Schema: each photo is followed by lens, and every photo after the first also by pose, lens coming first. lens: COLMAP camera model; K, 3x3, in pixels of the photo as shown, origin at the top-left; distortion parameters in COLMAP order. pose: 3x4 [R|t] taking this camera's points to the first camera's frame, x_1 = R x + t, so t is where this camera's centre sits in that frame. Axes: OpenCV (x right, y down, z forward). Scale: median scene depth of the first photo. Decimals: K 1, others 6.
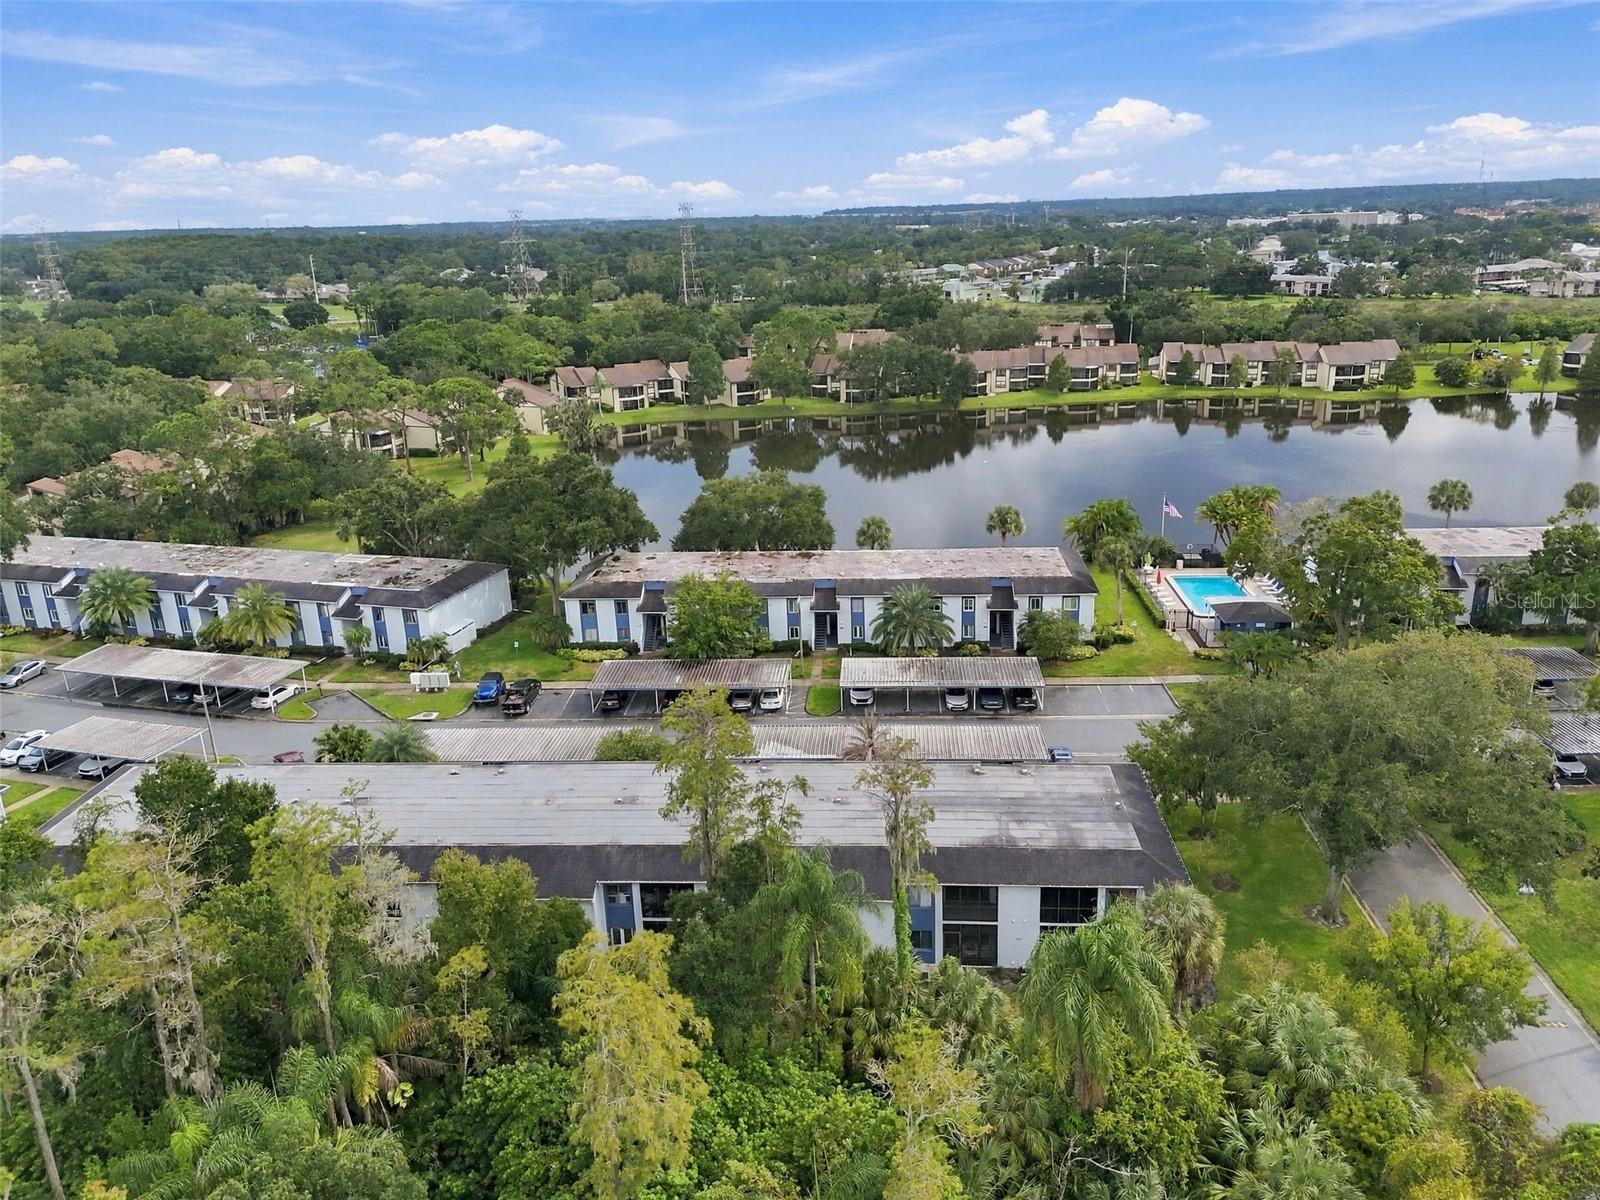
lens RADIAL K [[1178.9, 0, 810.7], [0, 1178.9, 597.3], [0, 0, 1]] dist [0.098480, -0.116605]
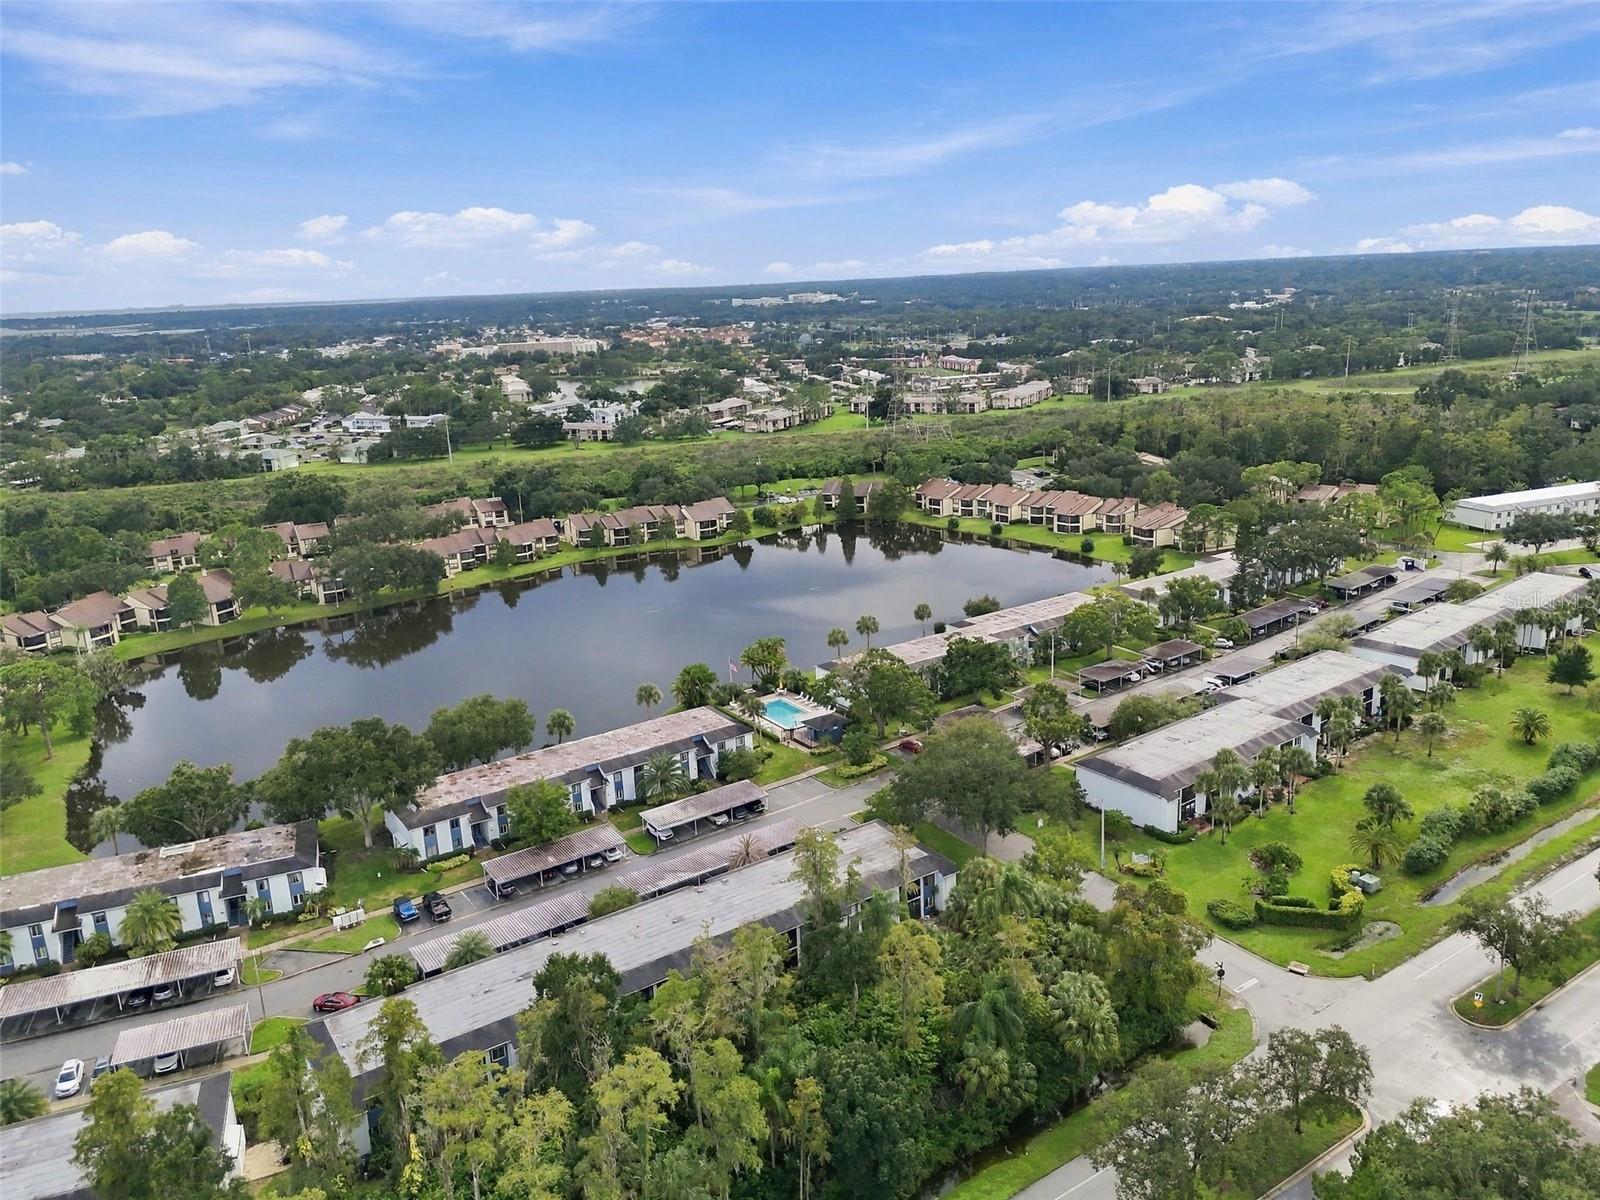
lens RADIAL K [[1178.9, 0, 810.7], [0, 1178.9, 597.3], [0, 0, 1]] dist [0.098480, -0.116605]
pose [[0.792673, -0.162697, 0.587536, -0.562904], [0.208571, 0.977950, -0.010585, -0.137159], [-0.572859, 0.130933, 0.809129, -0.340759]]
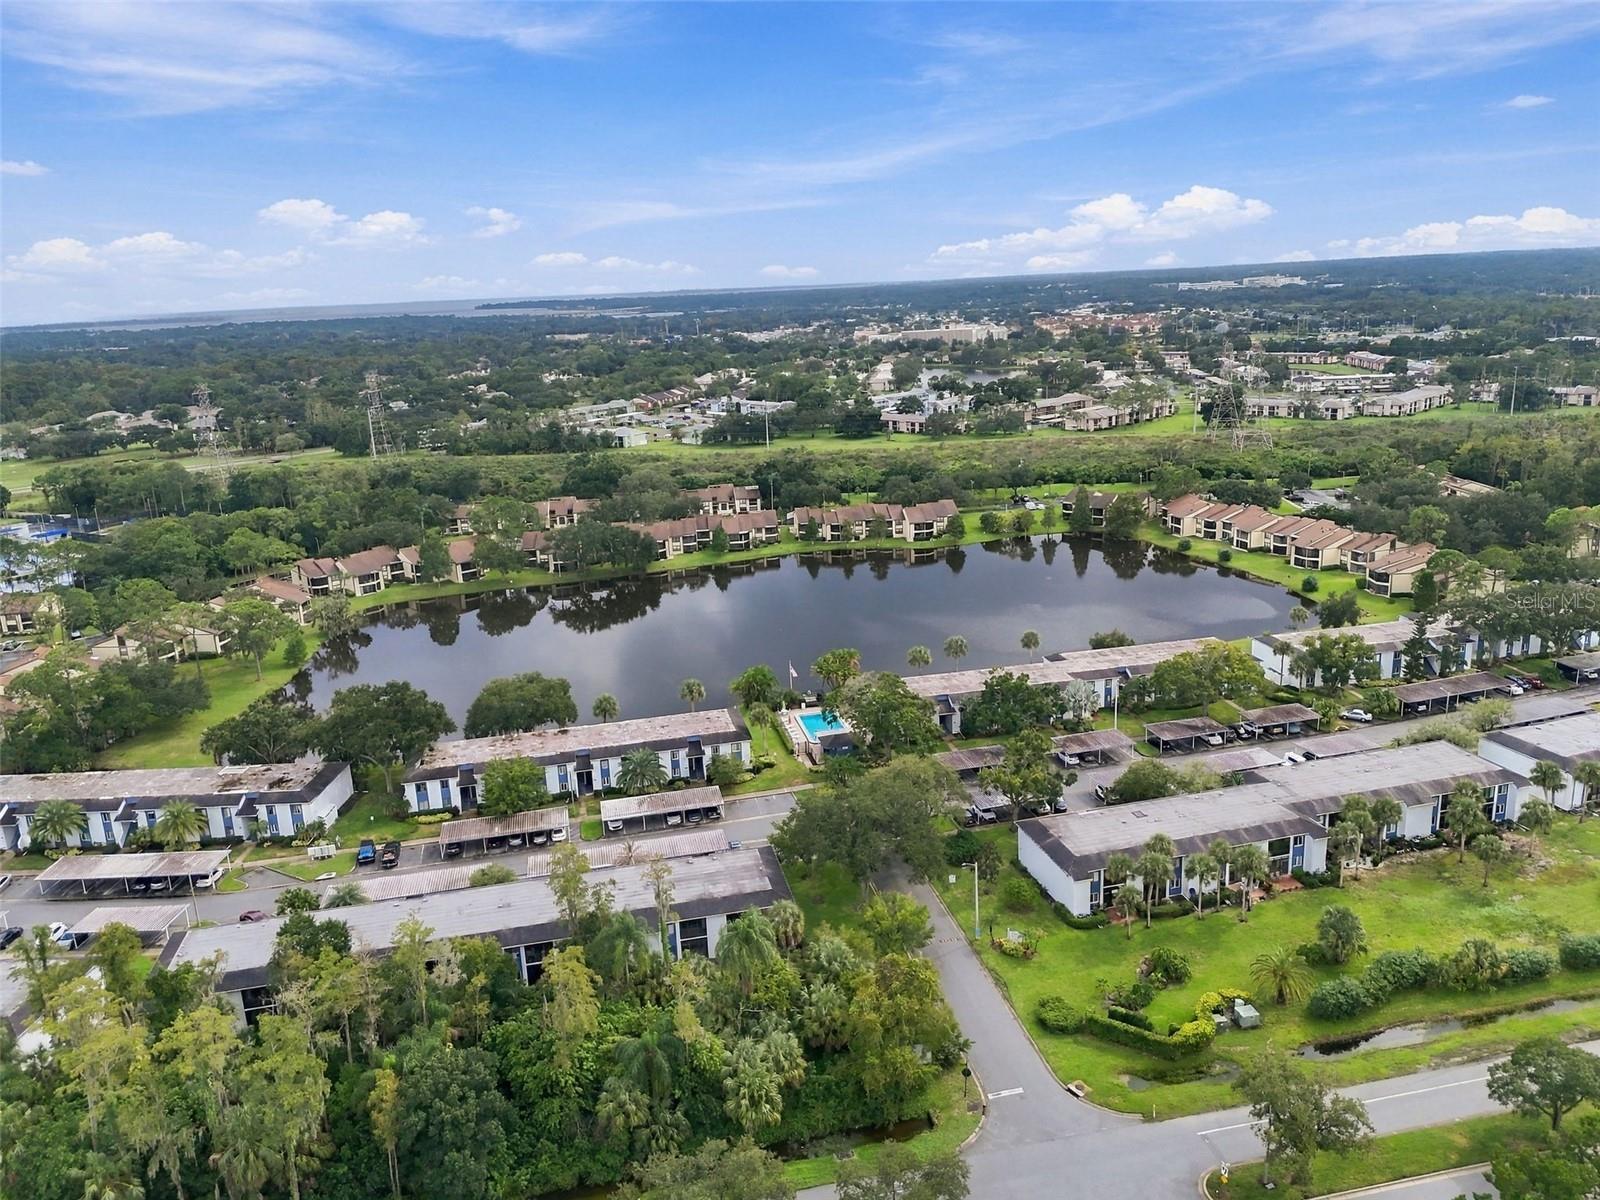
lens RADIAL K [[1178.9, 0, 810.7], [0, 1178.9, 597.3], [0, 0, 1]] dist [0.098480, -0.116605]
pose [[0.961269, -0.080644, 0.263551, -0.088173], [0.098068, 0.993734, -0.053620, -0.096150], [-0.257576, 0.077389, 0.963154, -0.570934]]
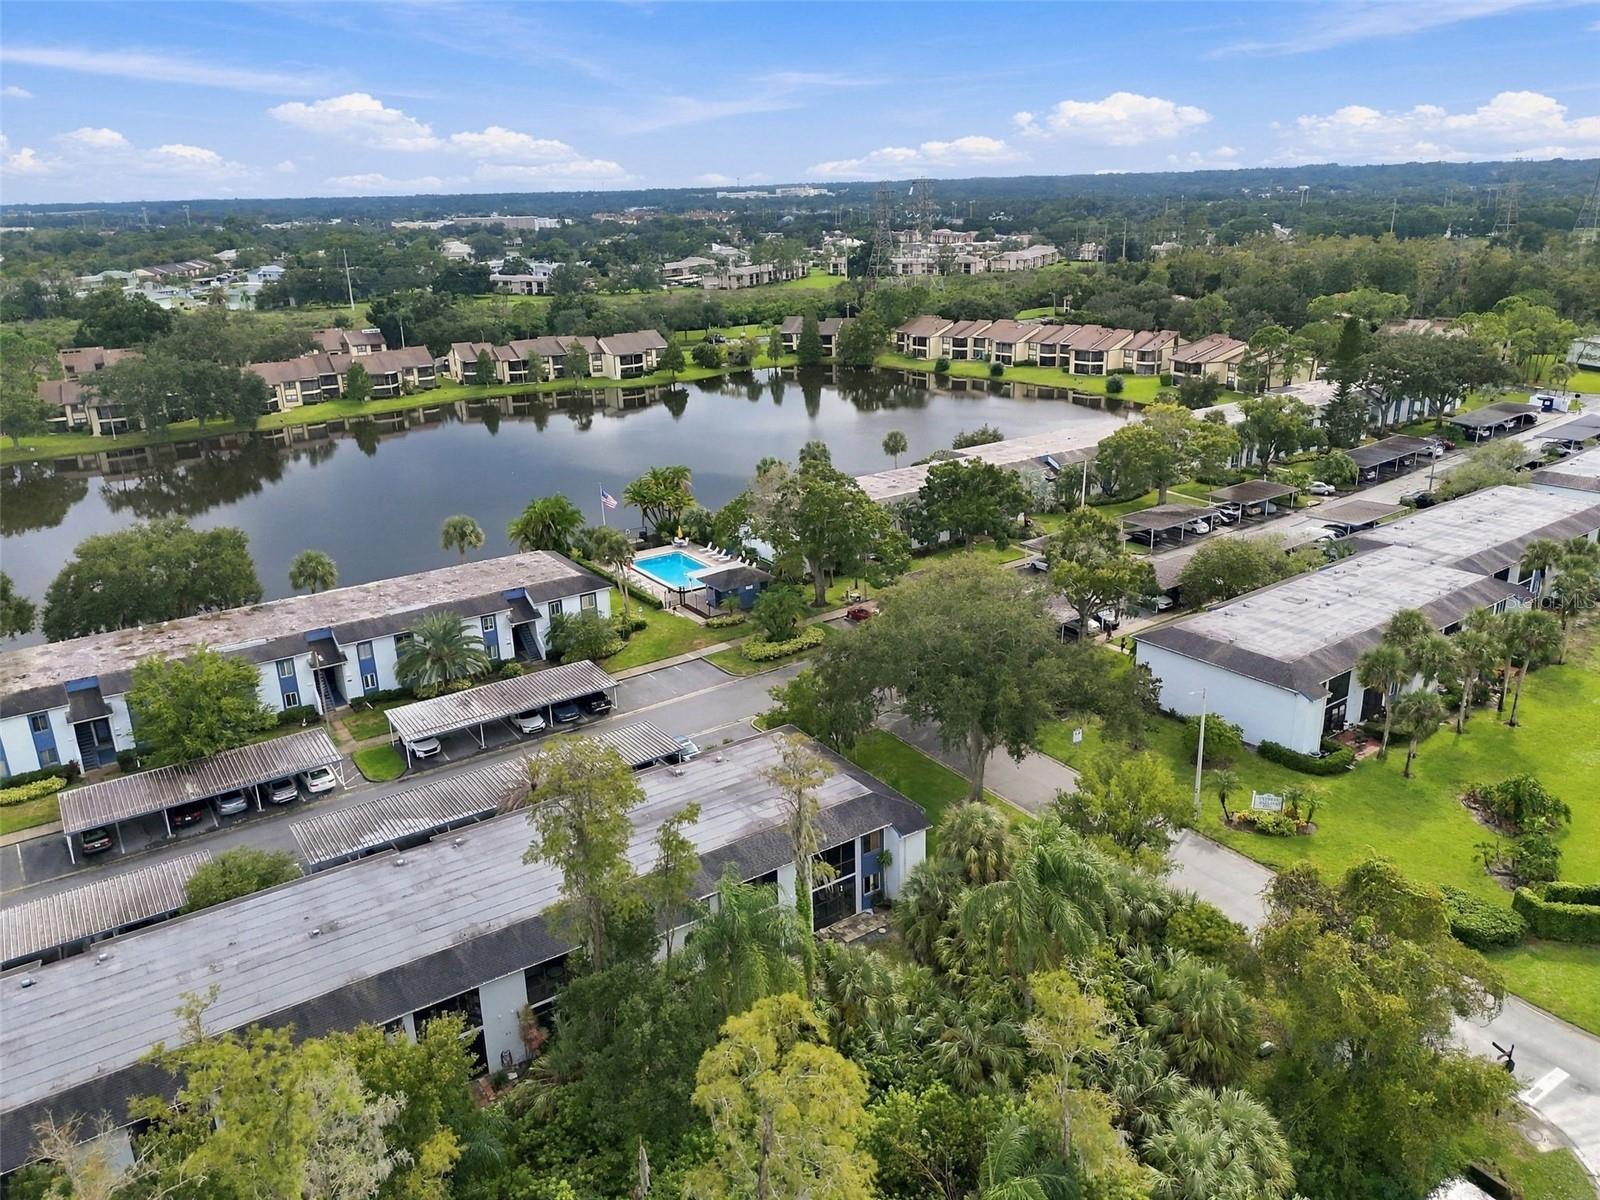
lens RADIAL K [[1178.9, 0, 810.7], [0, 1178.9, 597.3], [0, 0, 1]] dist [0.098480, -0.116605]
pose [[0.789061, -0.190958, 0.583881, -0.194700], [0.192542, 0.979445, 0.060124, -0.020294], [-0.583361, 0.064980, 0.809609, 0.083338]]
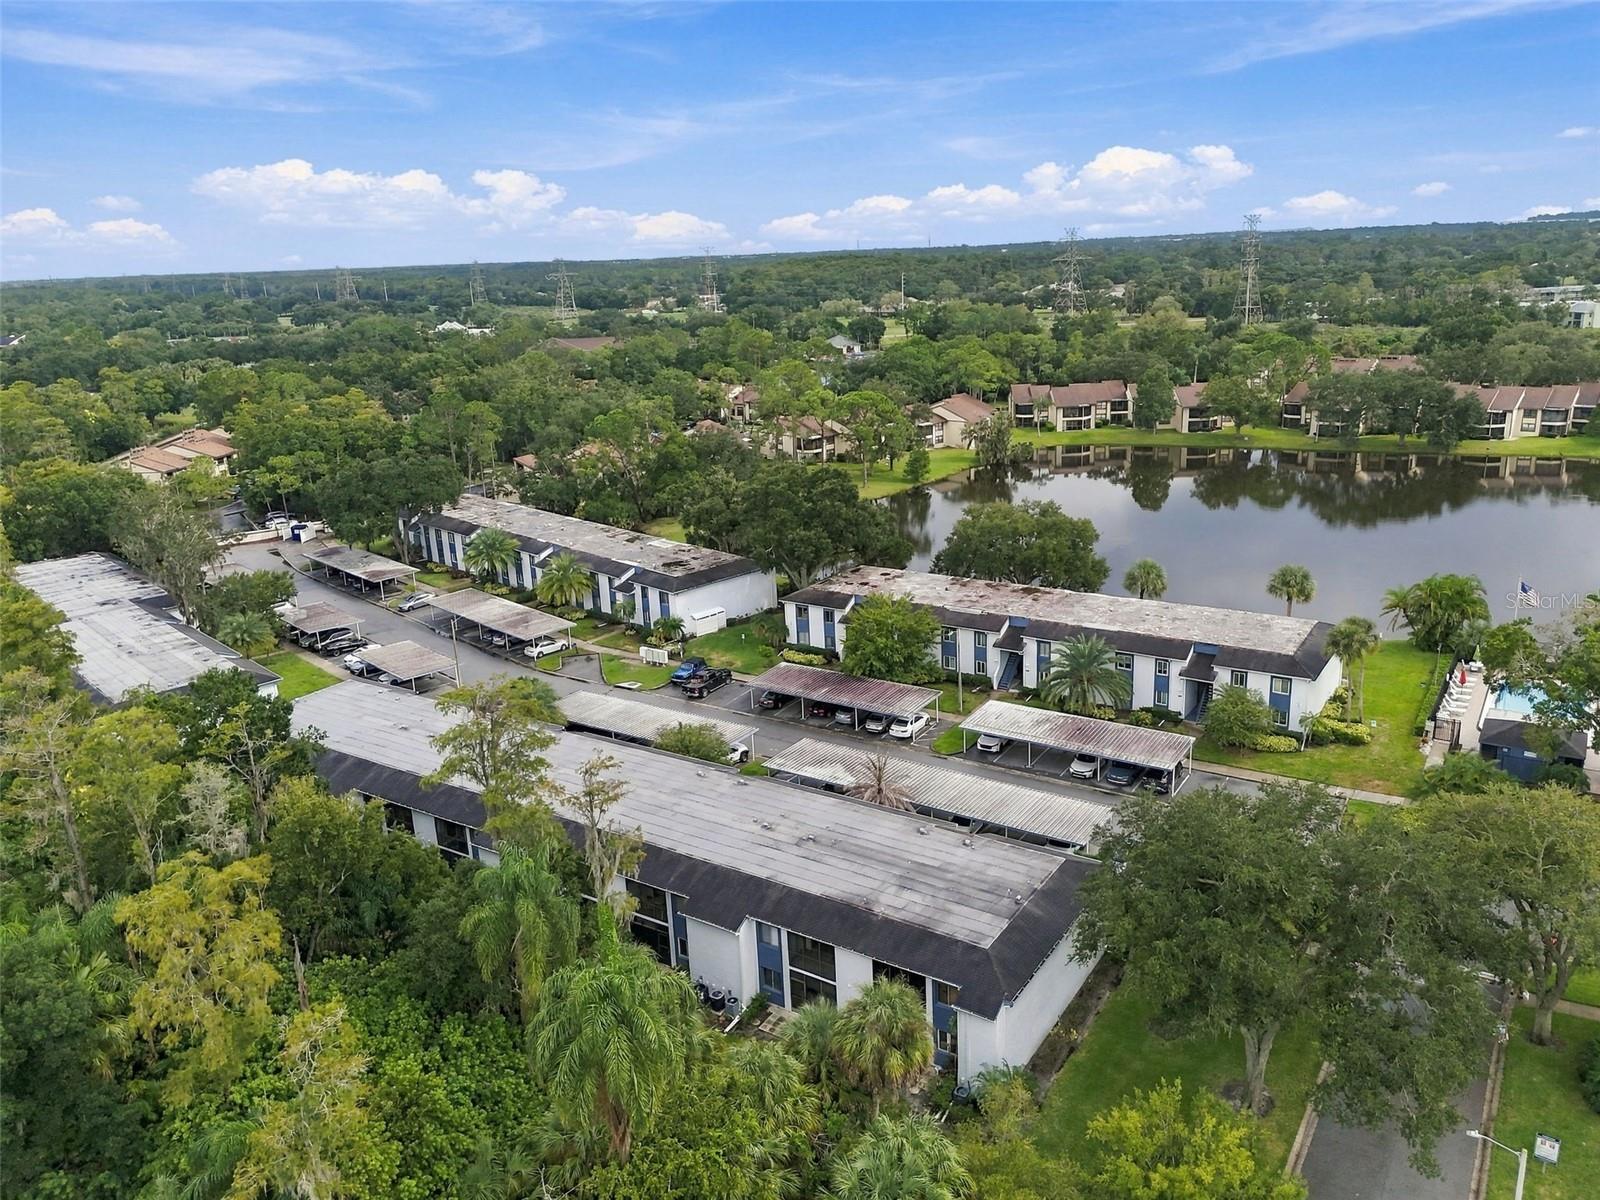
lens RADIAL K [[1178.9, 0, 810.7], [0, 1178.9, 597.3], [0, 0, 1]] dist [0.098480, -0.116605]
pose [[0.870989, 0.133819, -0.472728, 0.298261], [-0.139065, 0.989992, 0.024022, -0.029140], [0.471211, 0.044816, 0.880881, 0.073076]]
